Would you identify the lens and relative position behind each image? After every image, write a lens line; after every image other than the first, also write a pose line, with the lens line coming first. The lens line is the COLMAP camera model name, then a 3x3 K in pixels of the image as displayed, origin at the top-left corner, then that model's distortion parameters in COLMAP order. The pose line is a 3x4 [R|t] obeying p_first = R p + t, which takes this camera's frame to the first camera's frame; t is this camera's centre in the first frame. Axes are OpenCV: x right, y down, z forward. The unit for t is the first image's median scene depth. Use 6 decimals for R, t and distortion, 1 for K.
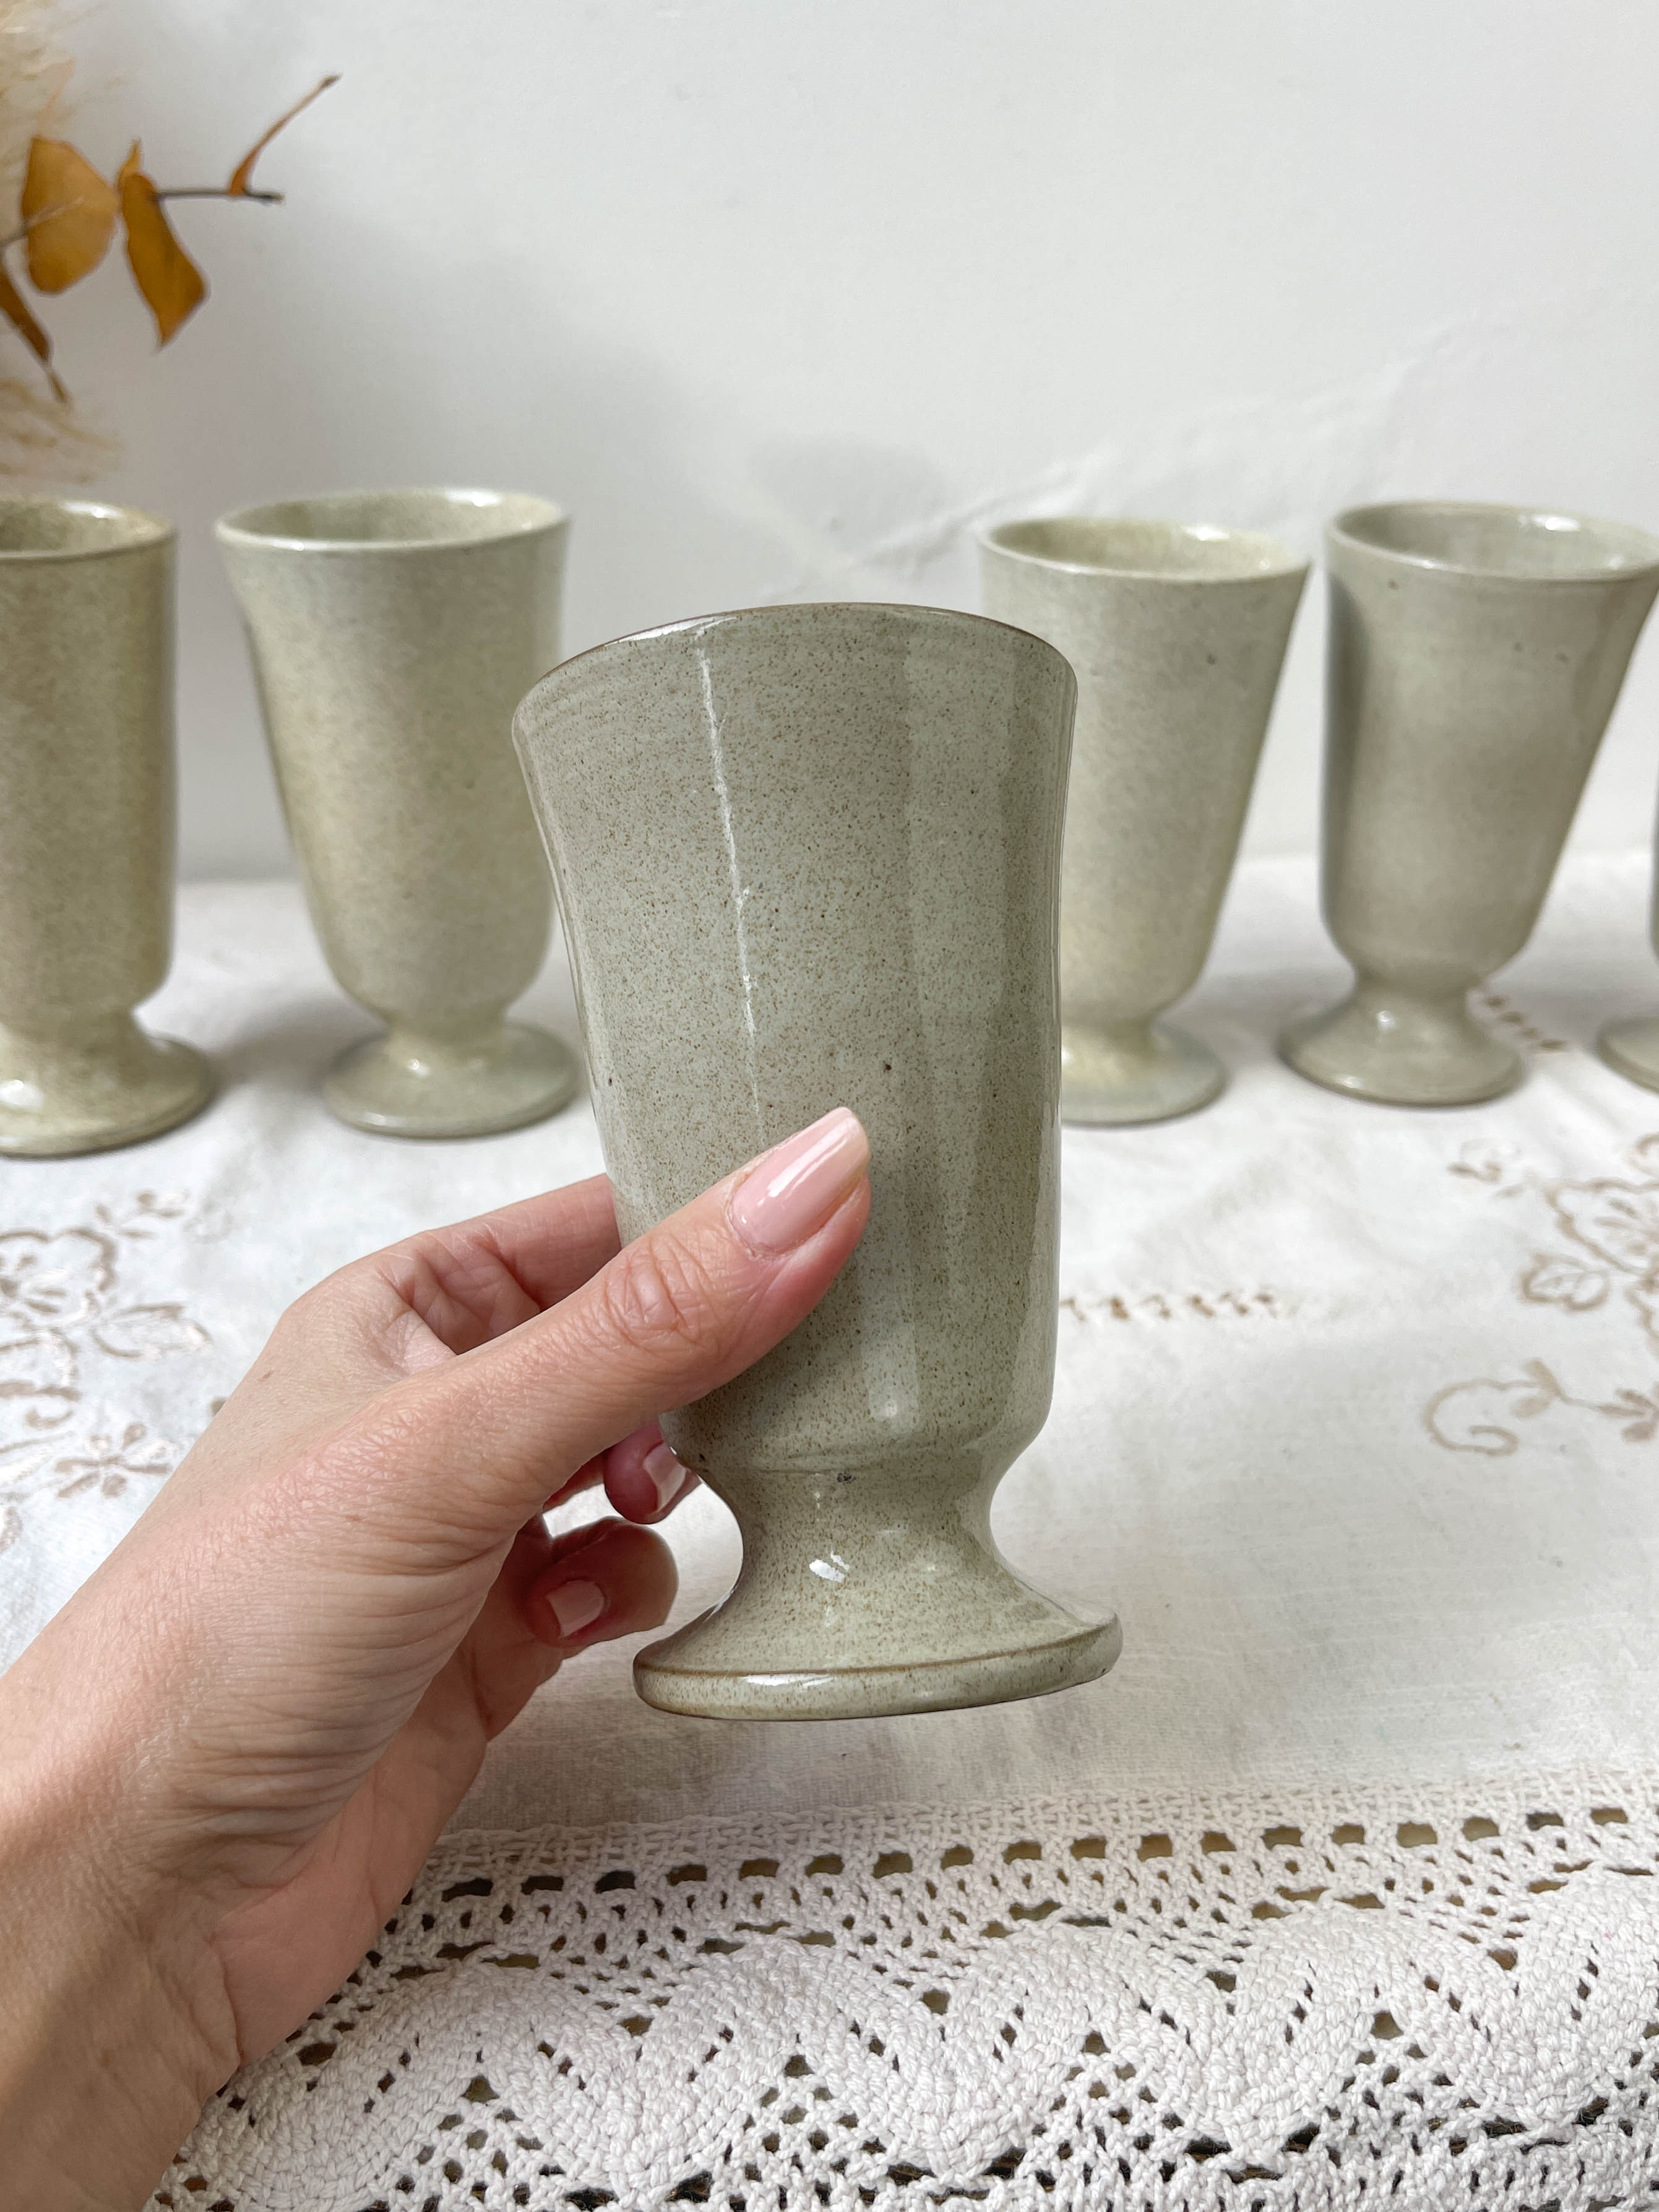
lens RADIAL K [[1923.3, 0, 836.3], [0, 1923.3, 1135.6], [0, 0, 1]] dist [0.069269, -0.153196]
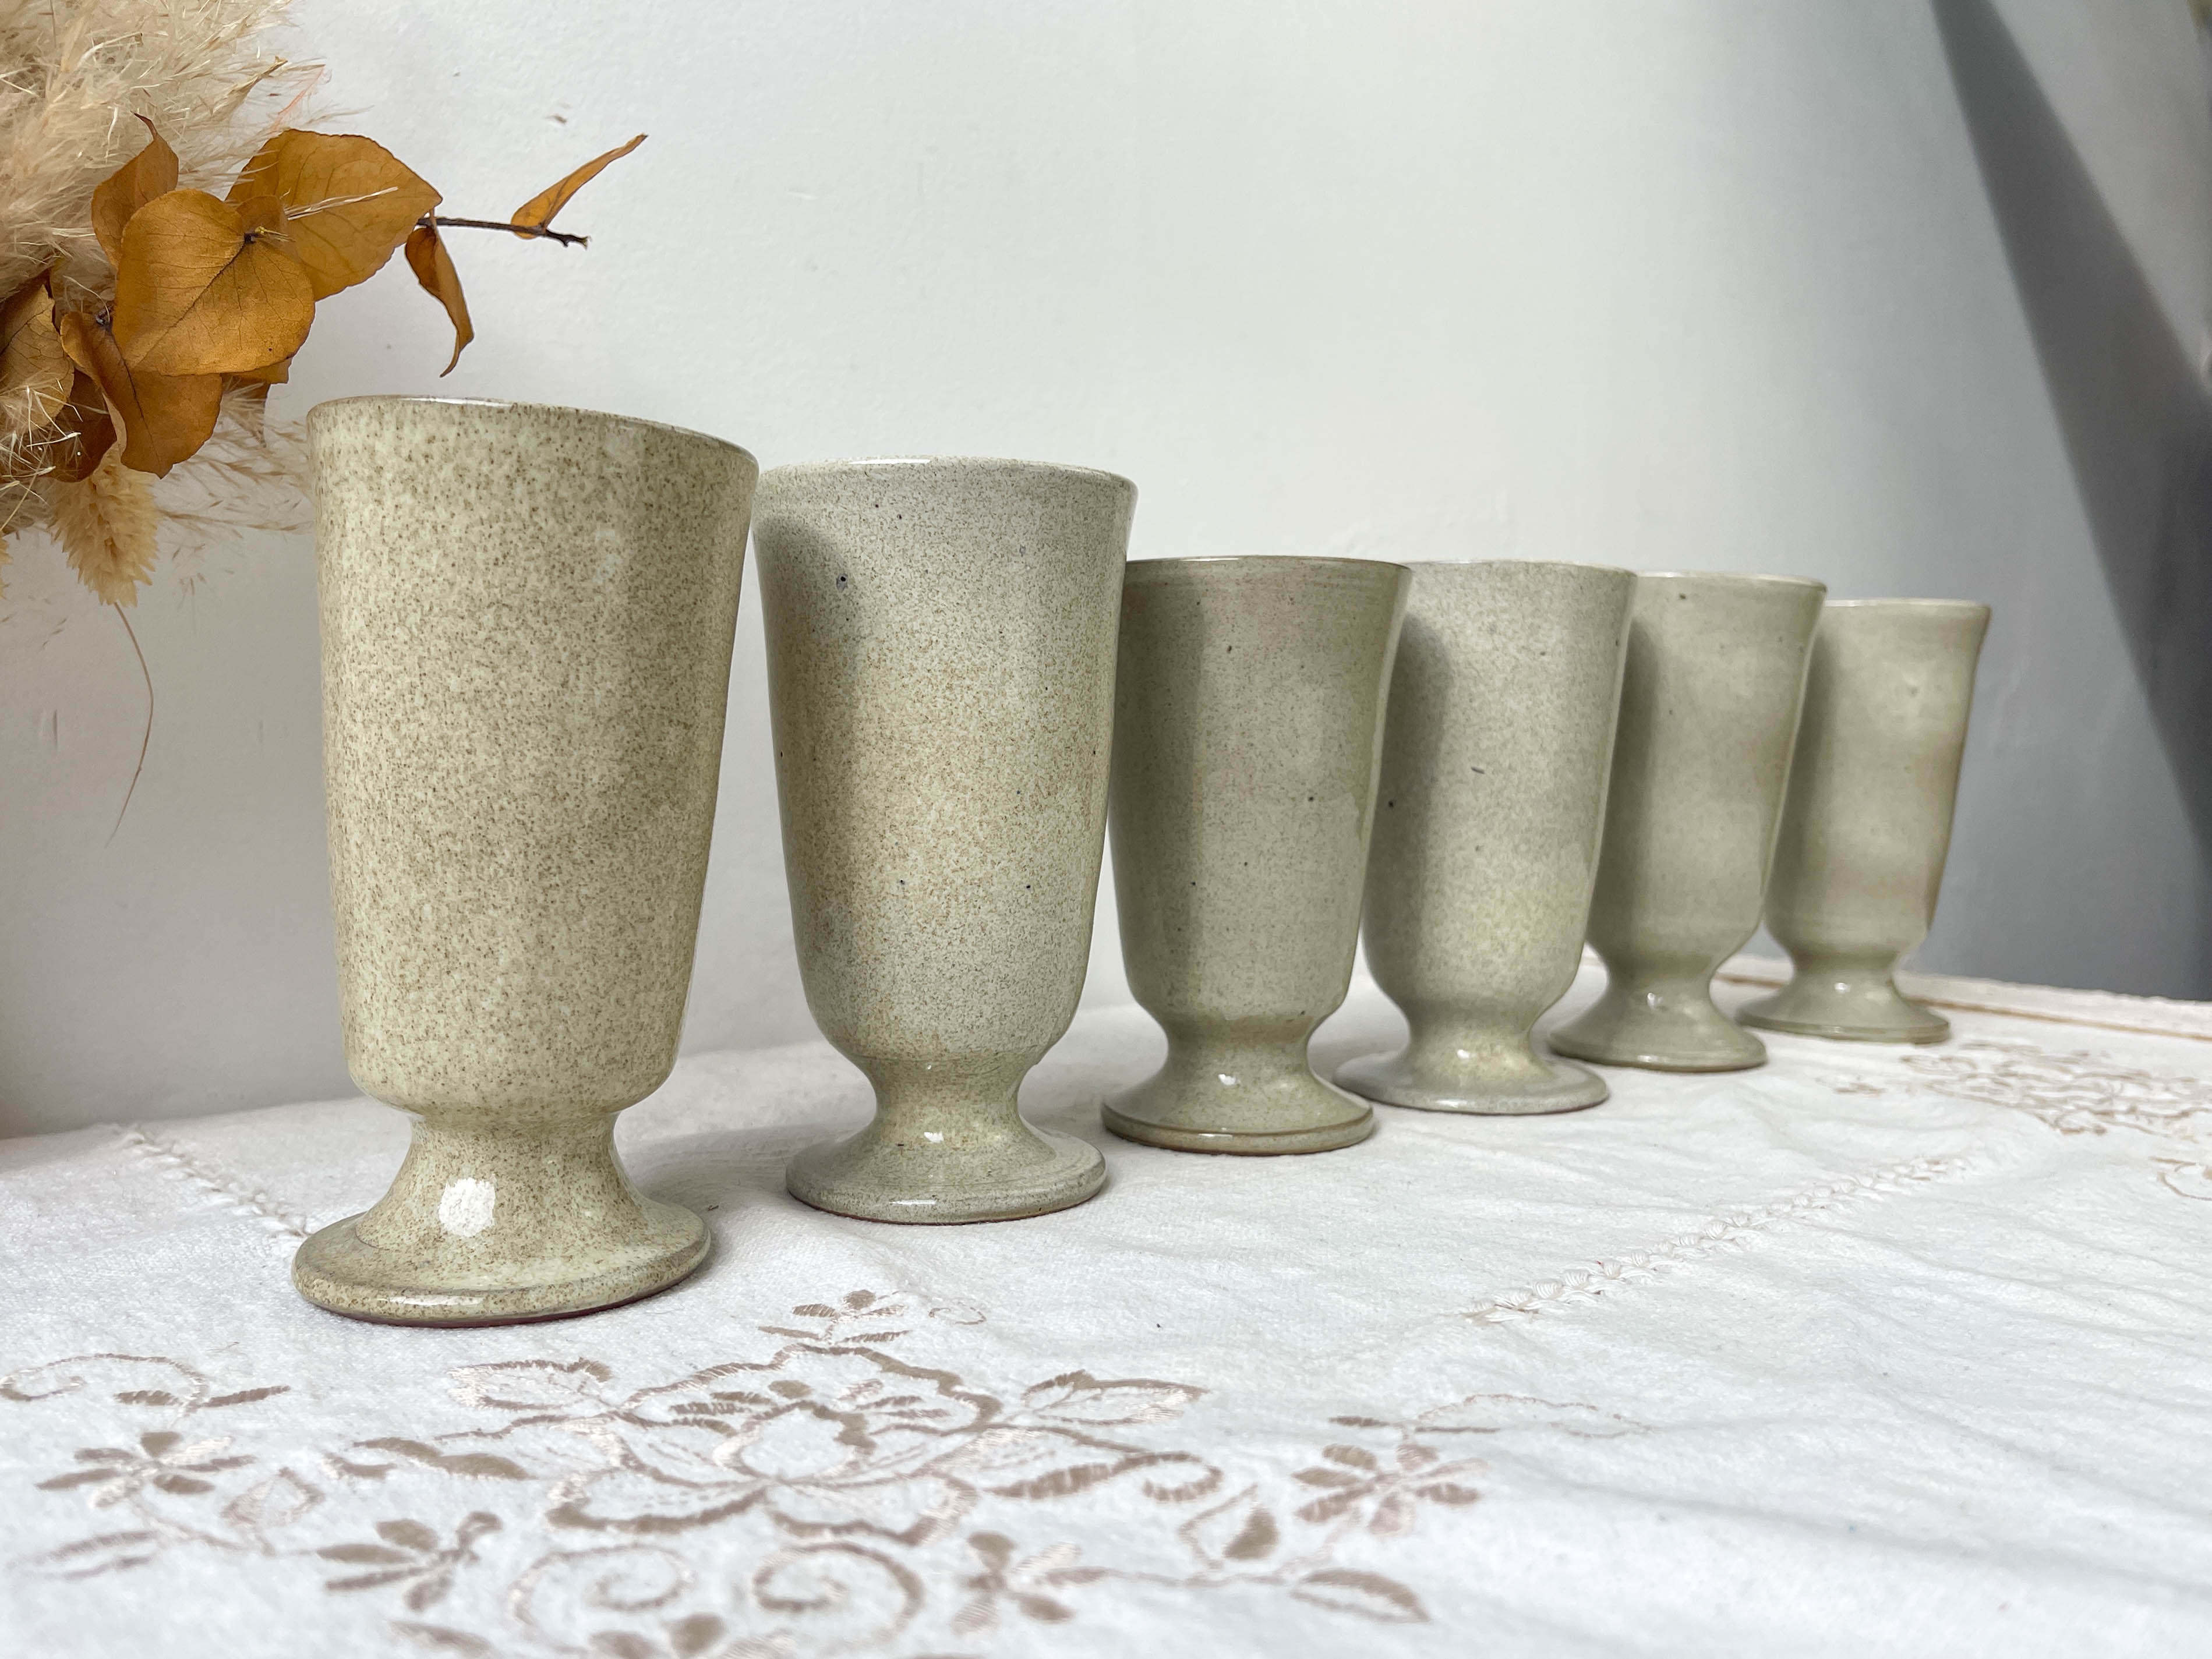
lens RADIAL K [[1785.5, 0, 1136.5], [0, 1785.5, 829.2], [0, 0, 1]] dist [0.052954, -0.085720]
pose [[0.829460, -0.041705, 0.557008, -0.586743], [0.258119, 0.912966, -0.316018, 0.103170], [-0.495349, 0.405899, 0.768033, 0.362821]]
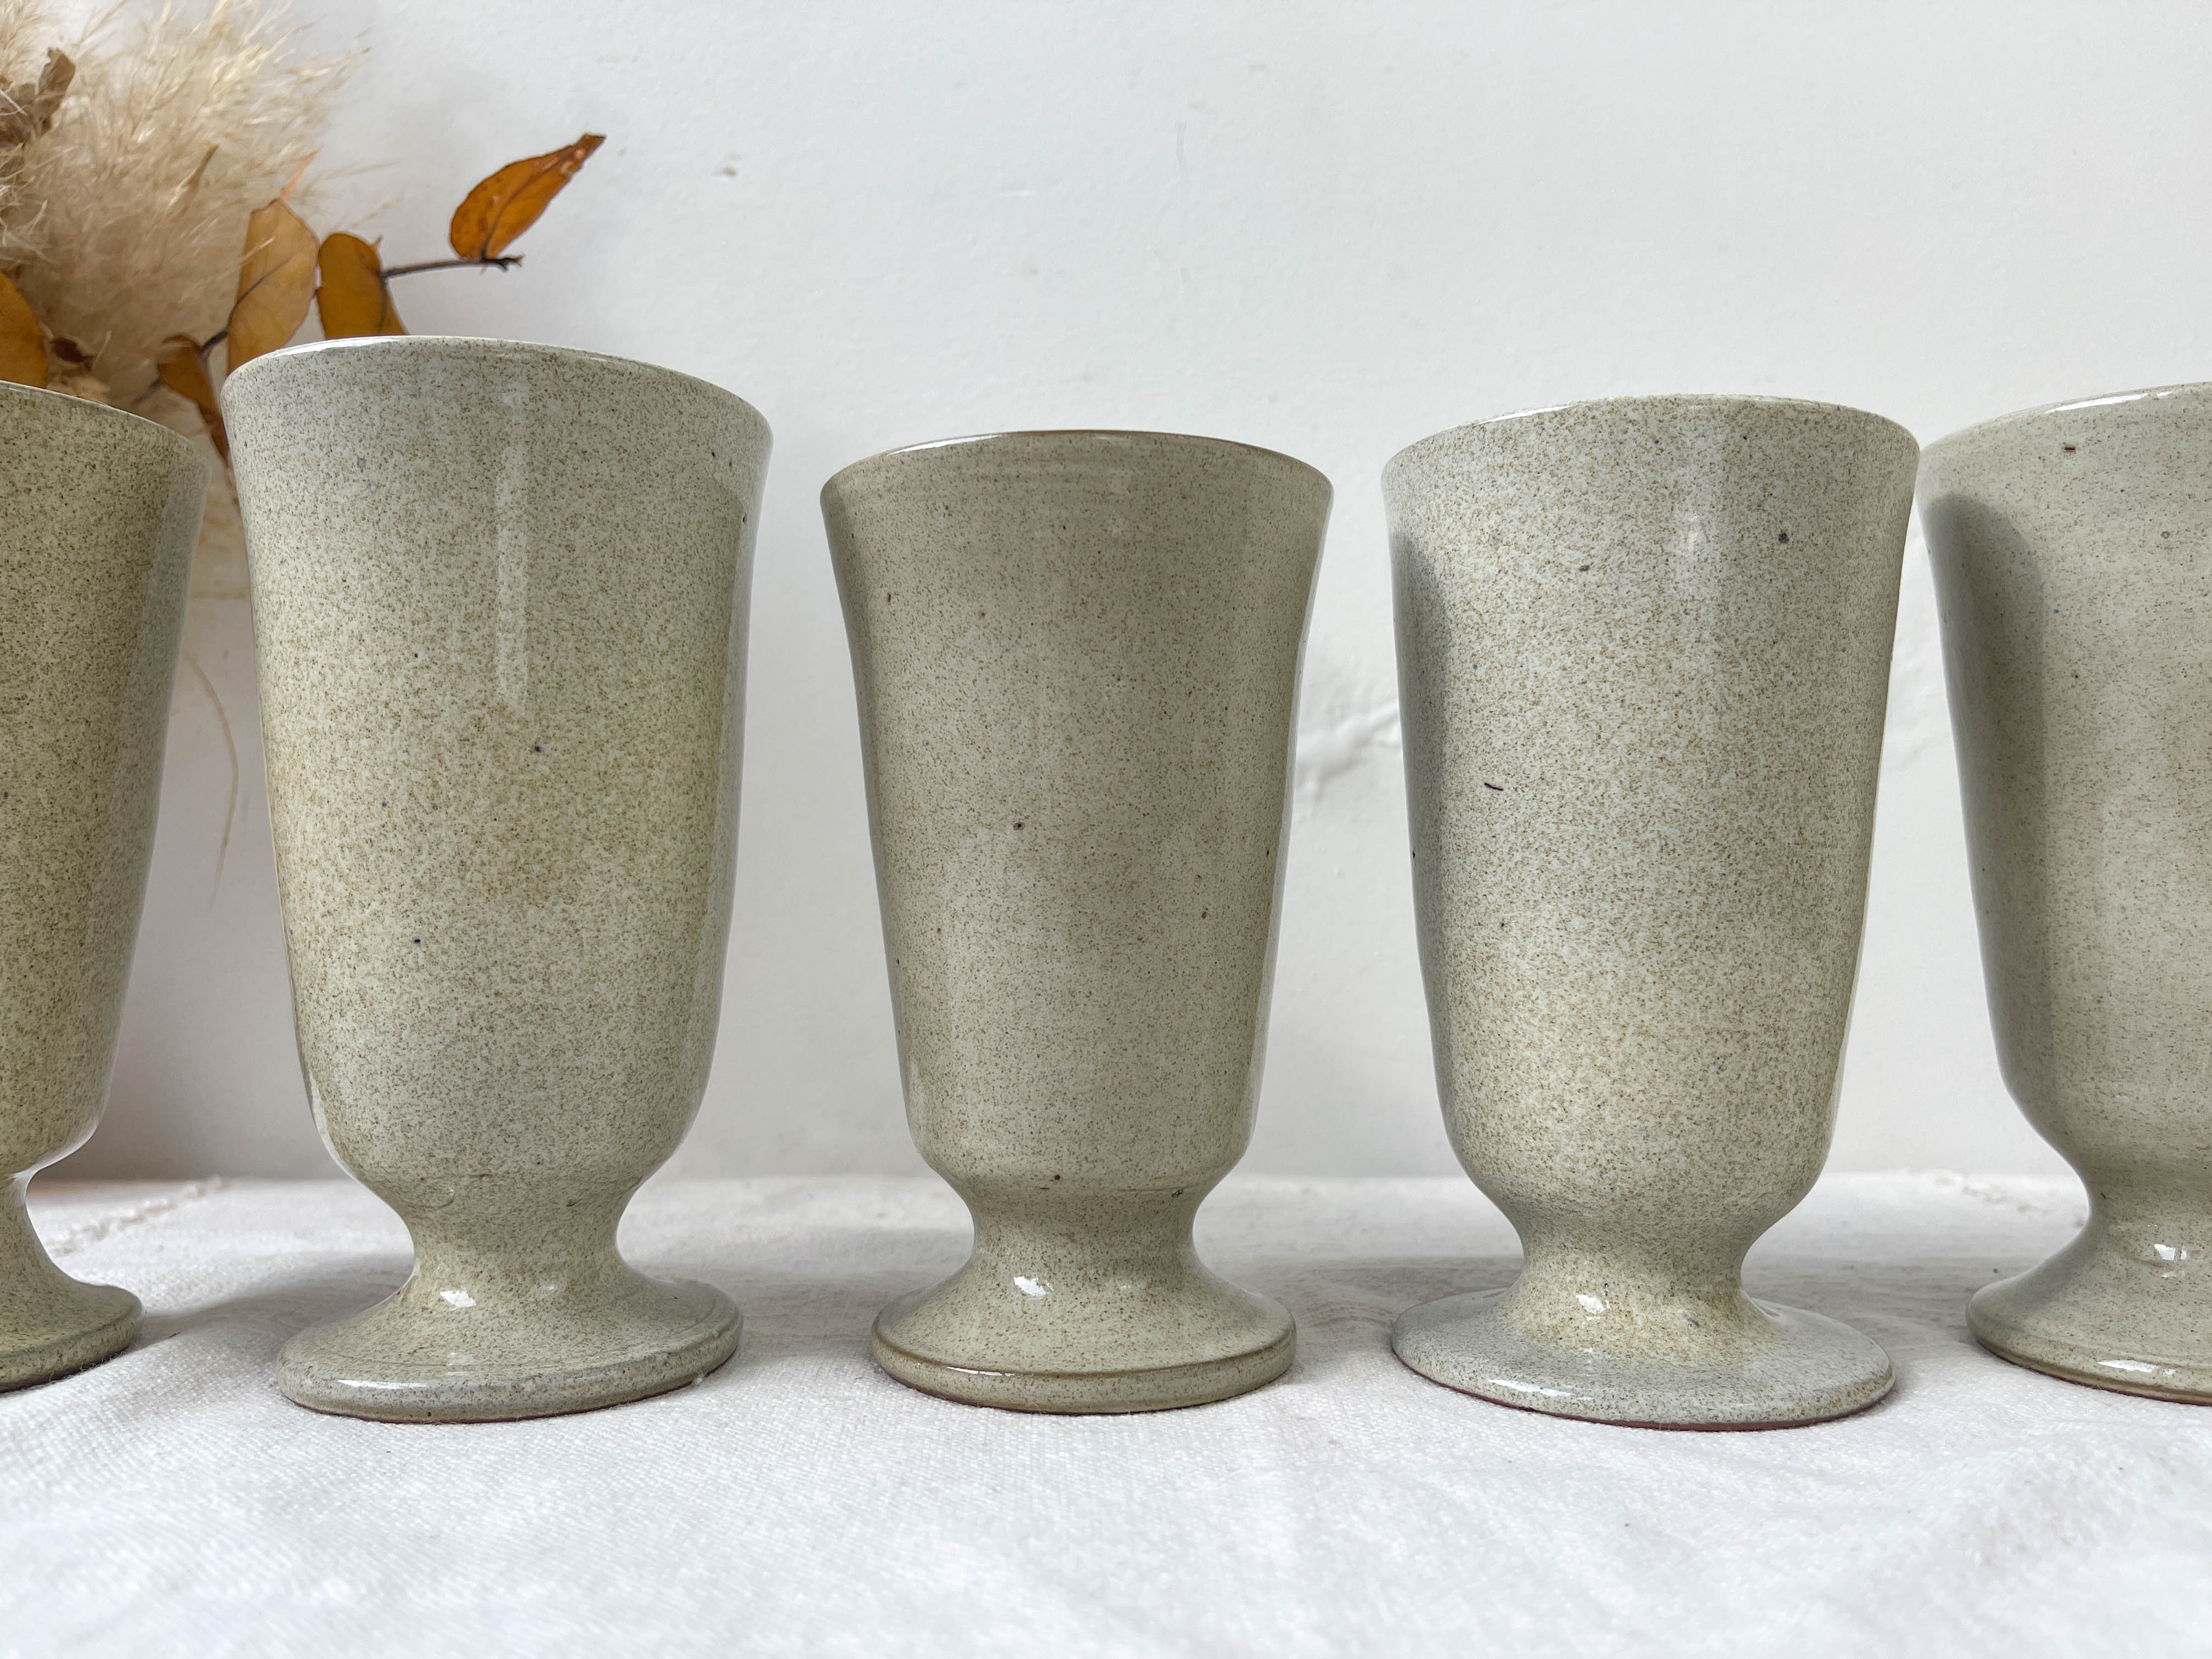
lens RADIAL K [[1697.3, 0, 1113.9], [0, 1697.3, 838.8], [0, 0, 1]] dist [0.060982, -0.129497]
pose [[0.994336, -0.025504, -0.103179, 0.039178], [-0.027465, 0.876154, -0.481248, 0.086777], [0.102674, 0.481356, 0.870491, 0.537570]]
